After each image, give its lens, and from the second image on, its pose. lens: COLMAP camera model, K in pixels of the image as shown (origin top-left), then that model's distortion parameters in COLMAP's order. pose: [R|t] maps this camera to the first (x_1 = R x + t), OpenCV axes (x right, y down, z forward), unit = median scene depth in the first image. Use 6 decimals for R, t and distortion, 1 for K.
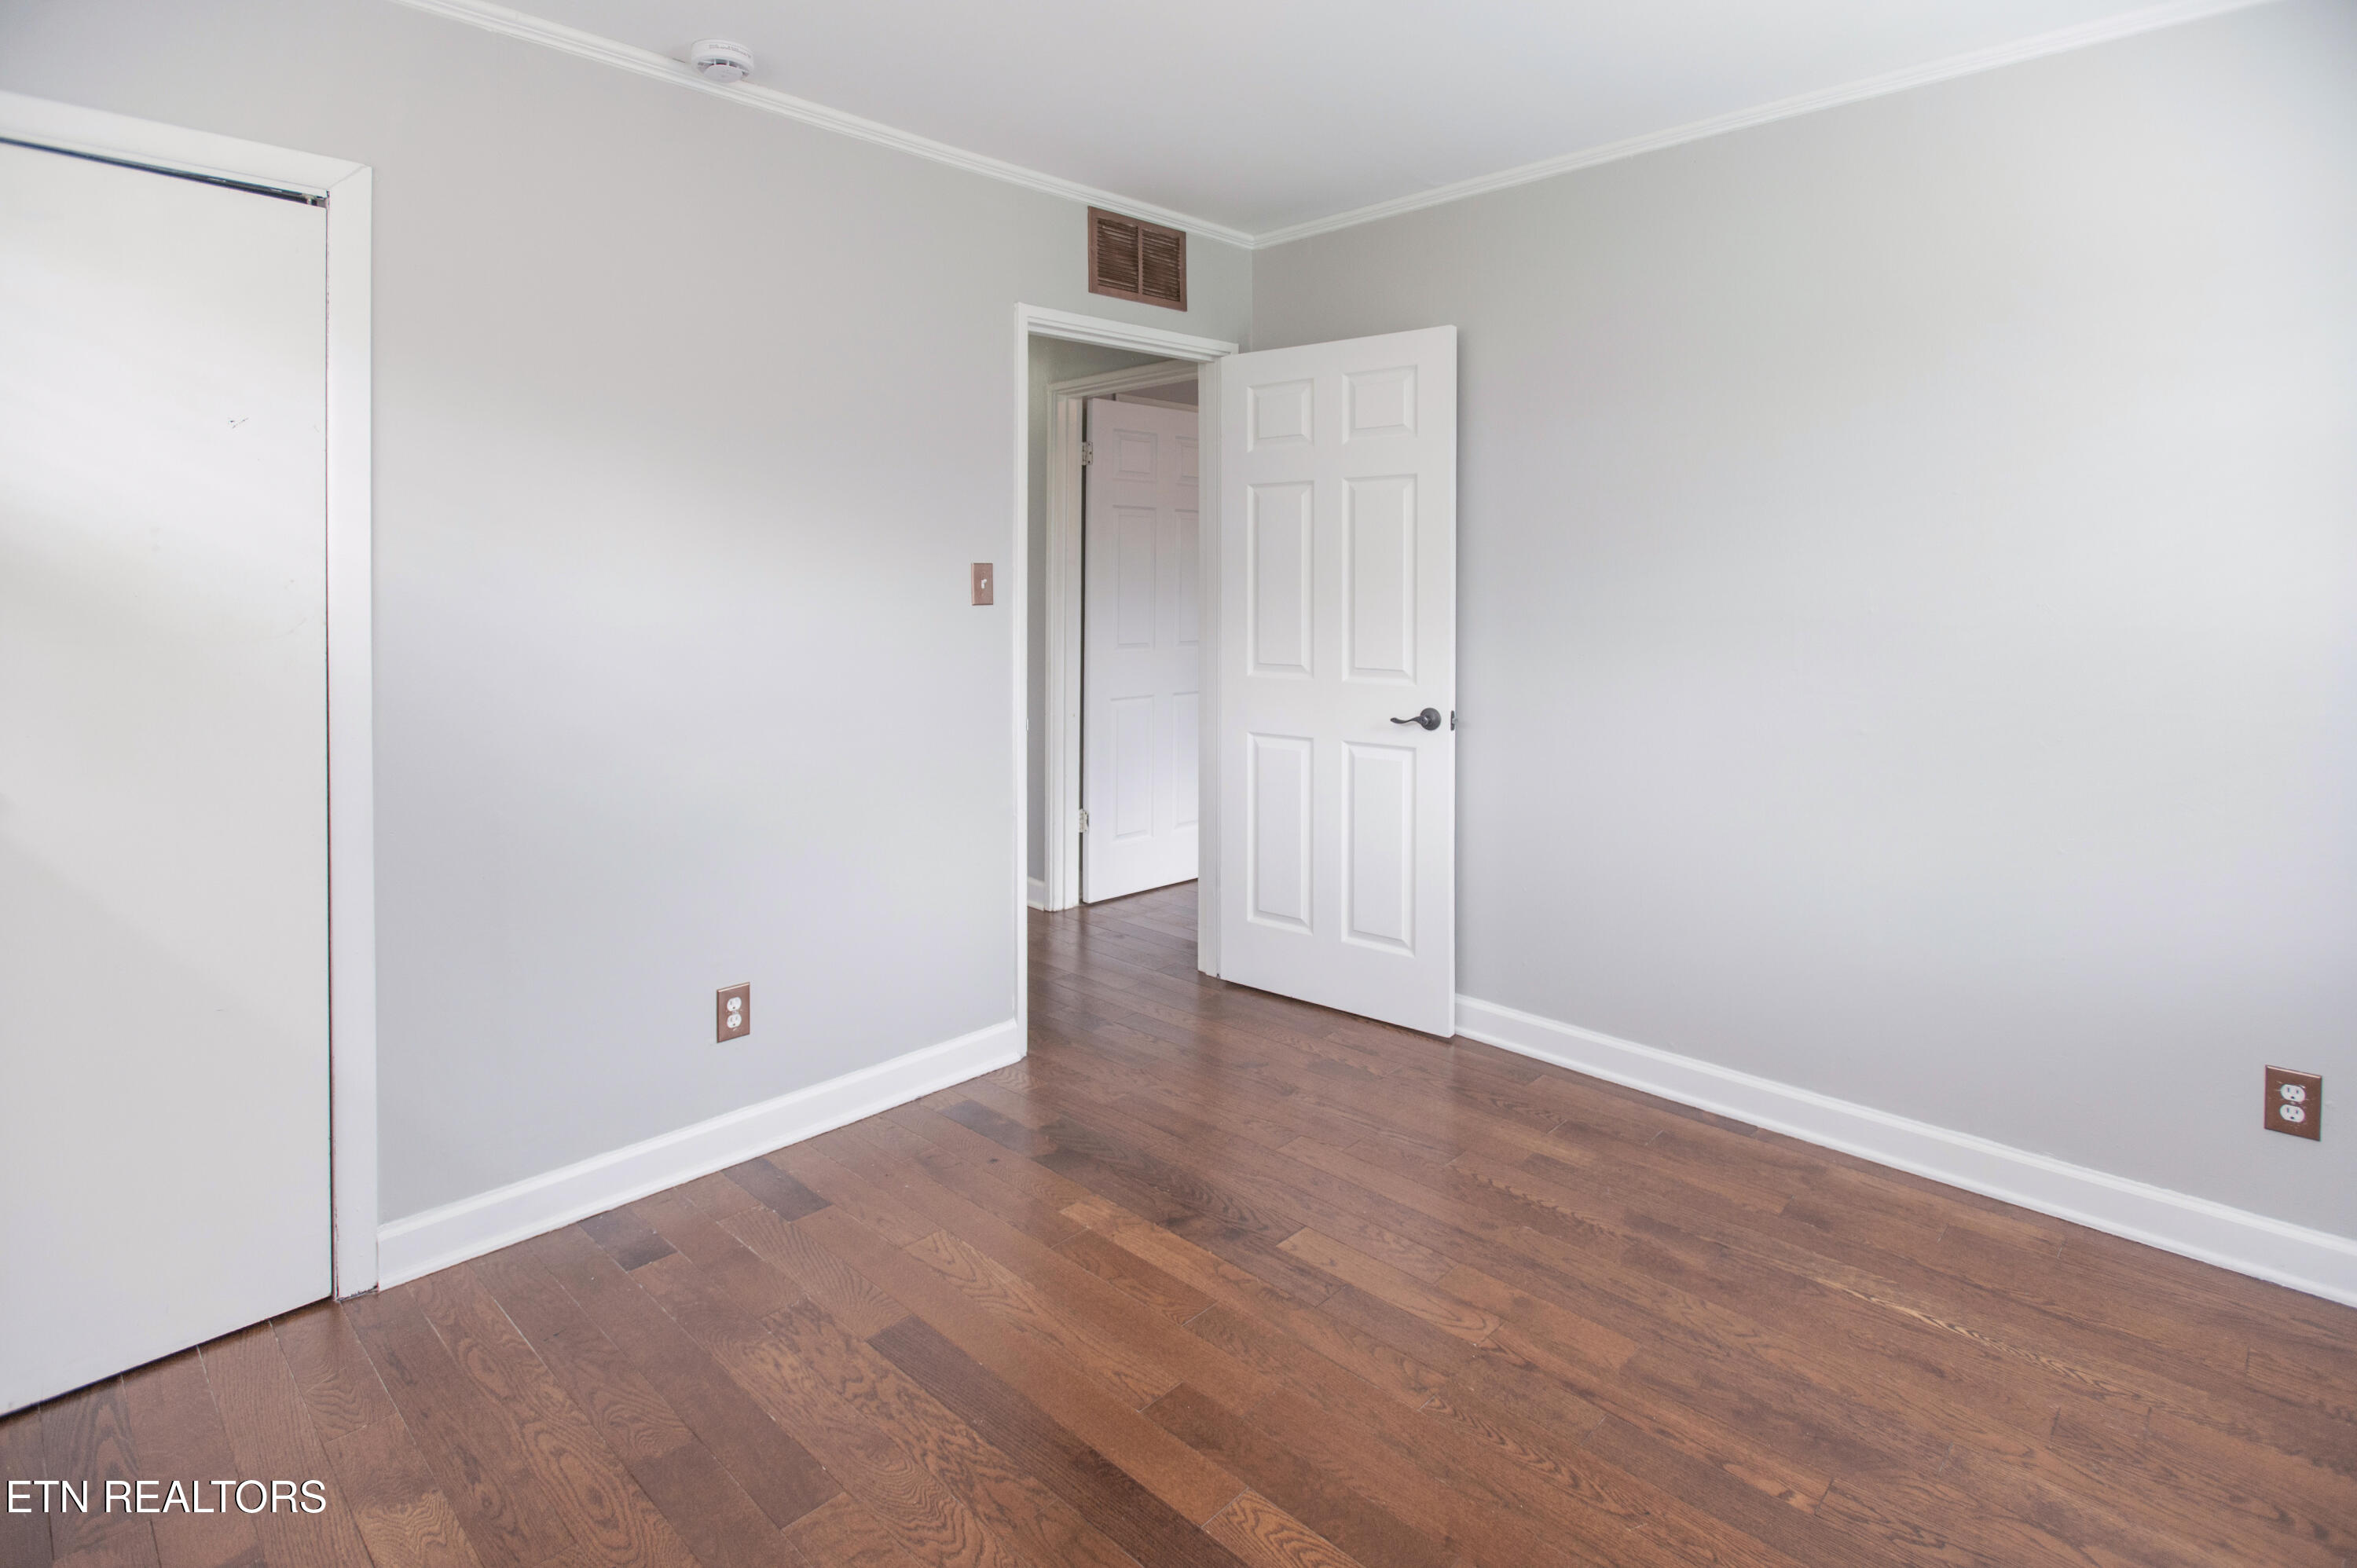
lens RADIAL K [[1140.0, 0, 1178.5], [0, 1140.0, 784.0], [0, 0, 1]] dist [-0.013066, -0.000599]
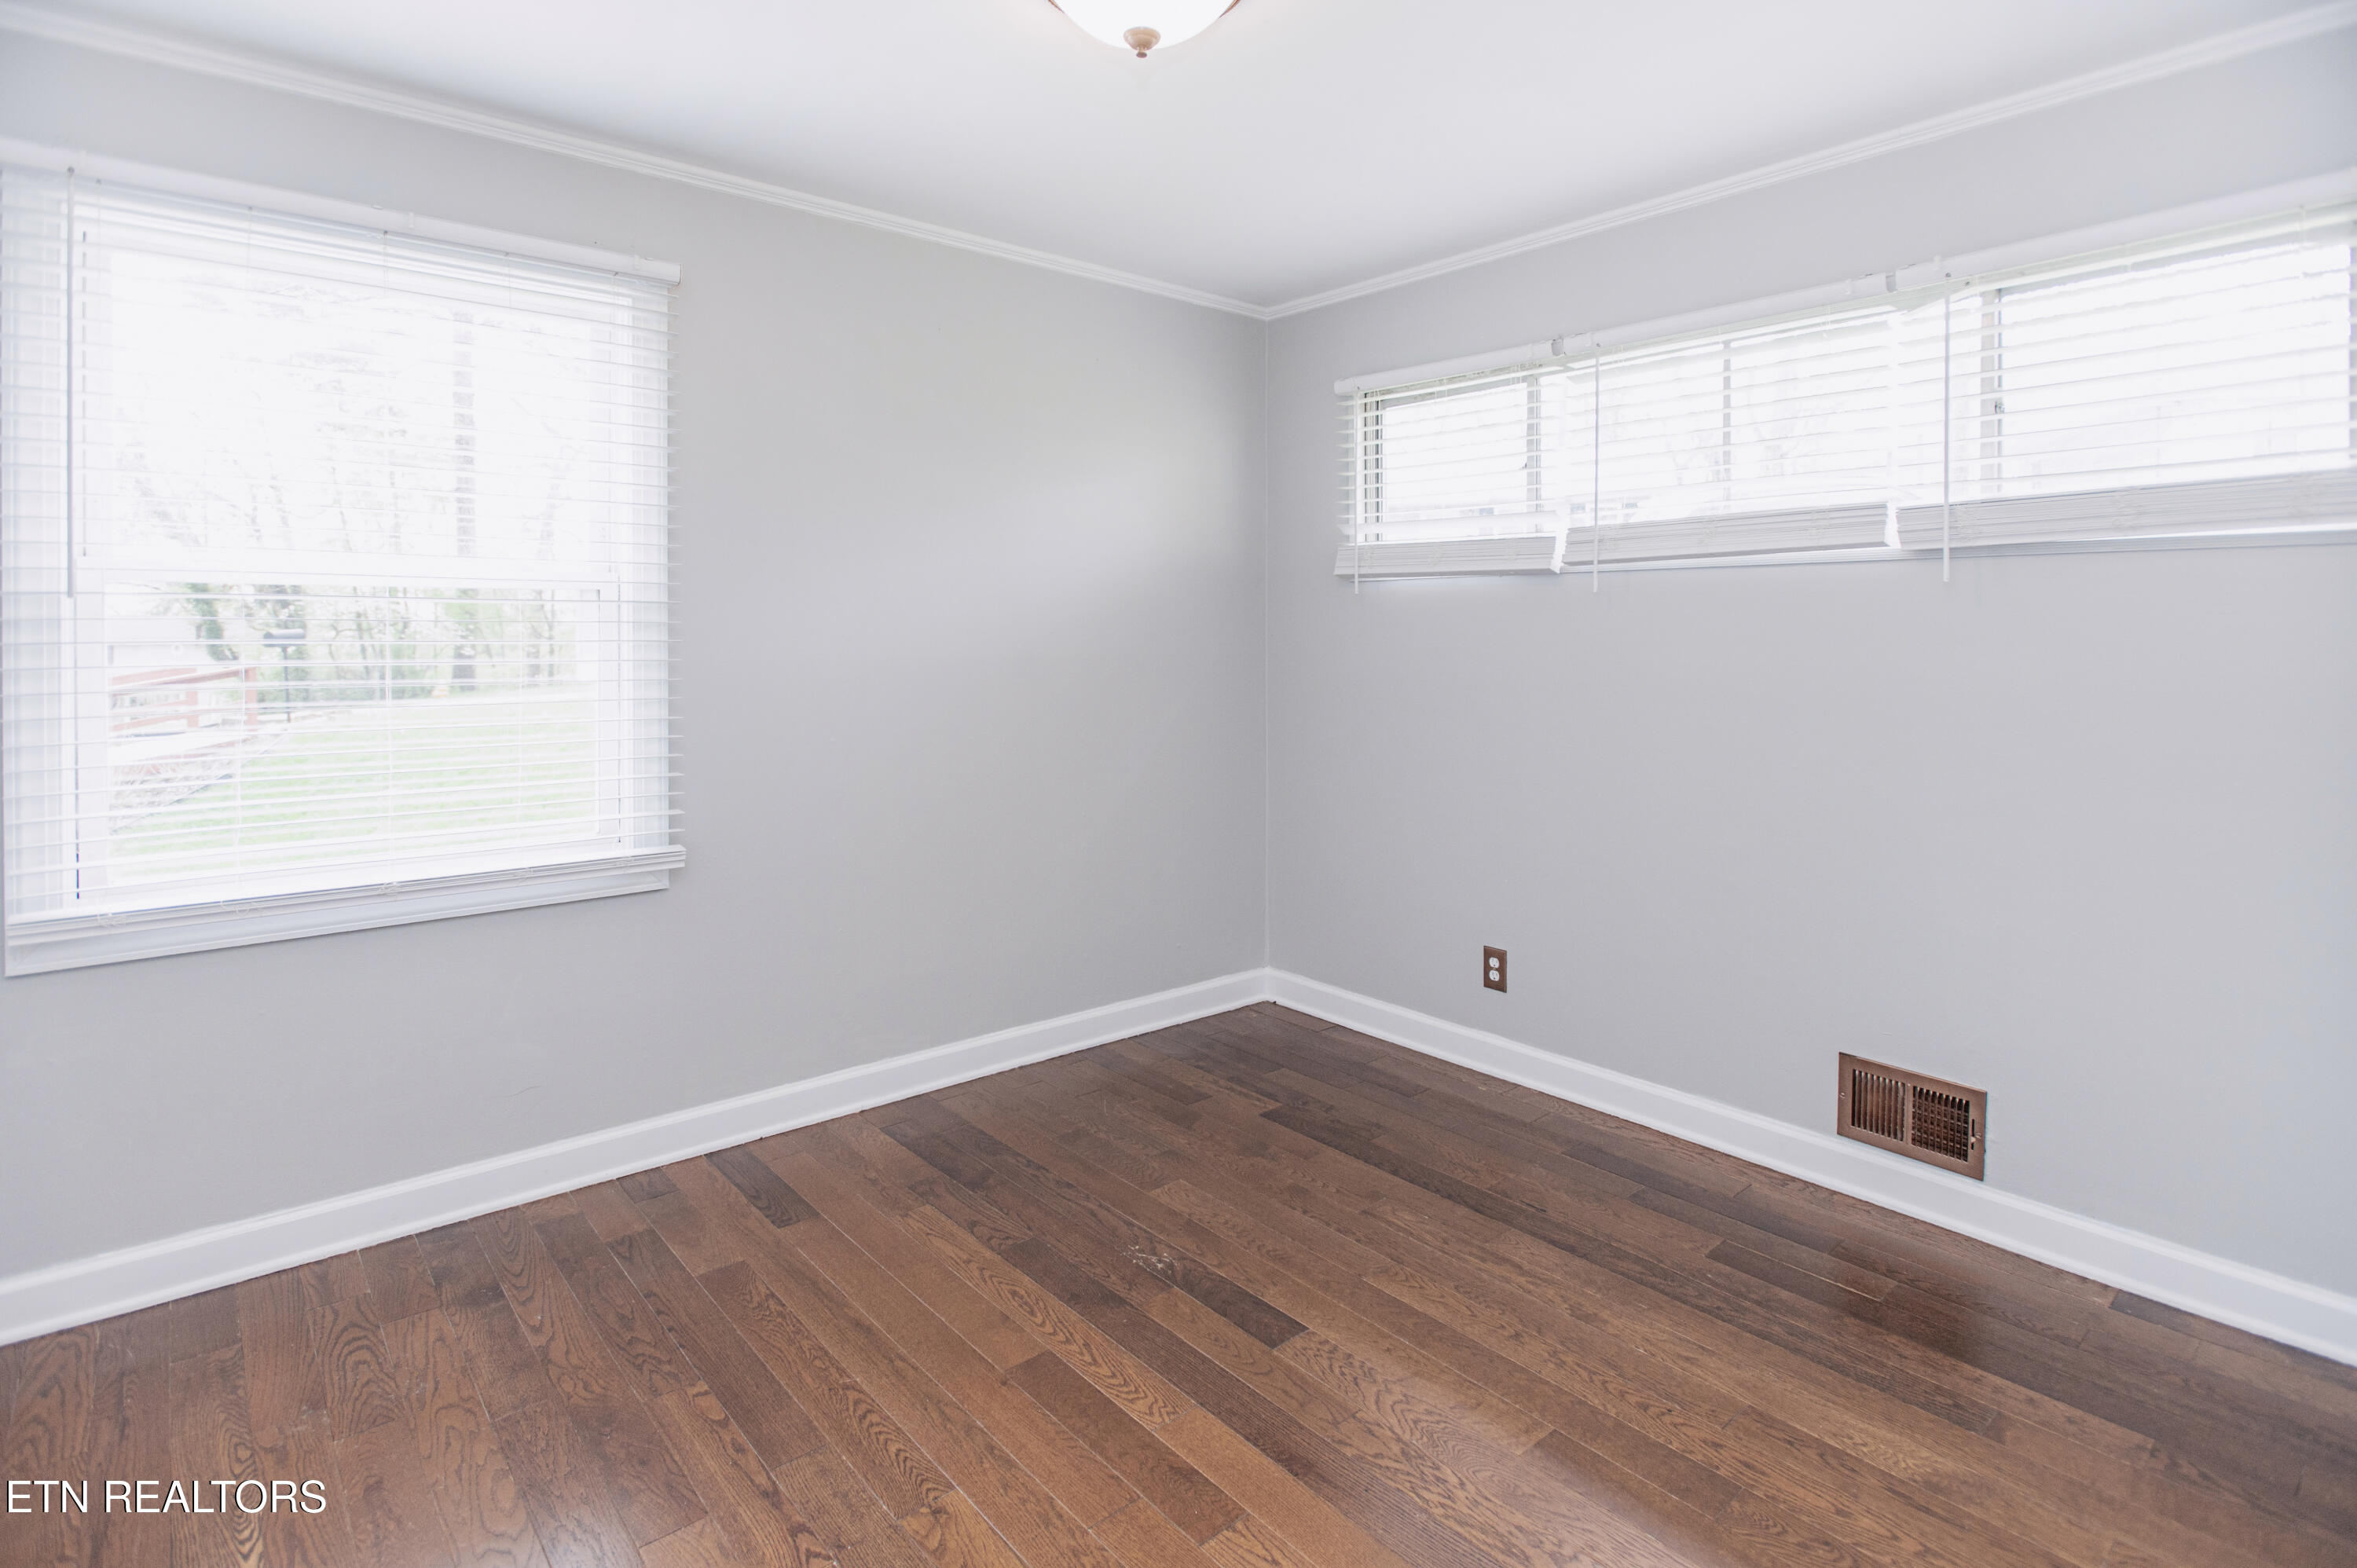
lens RADIAL K [[1140.0, 0, 1178.5], [0, 1140.0, 784.0], [0, 0, 1]] dist [-0.013066, -0.000599]
pose [[-0.995615, -0.014537, 0.092411, -0.058275], [0.014130, 0.953150, 0.302167, -0.324694], [-0.092474, 0.302148, -0.948765, 1.850411]]
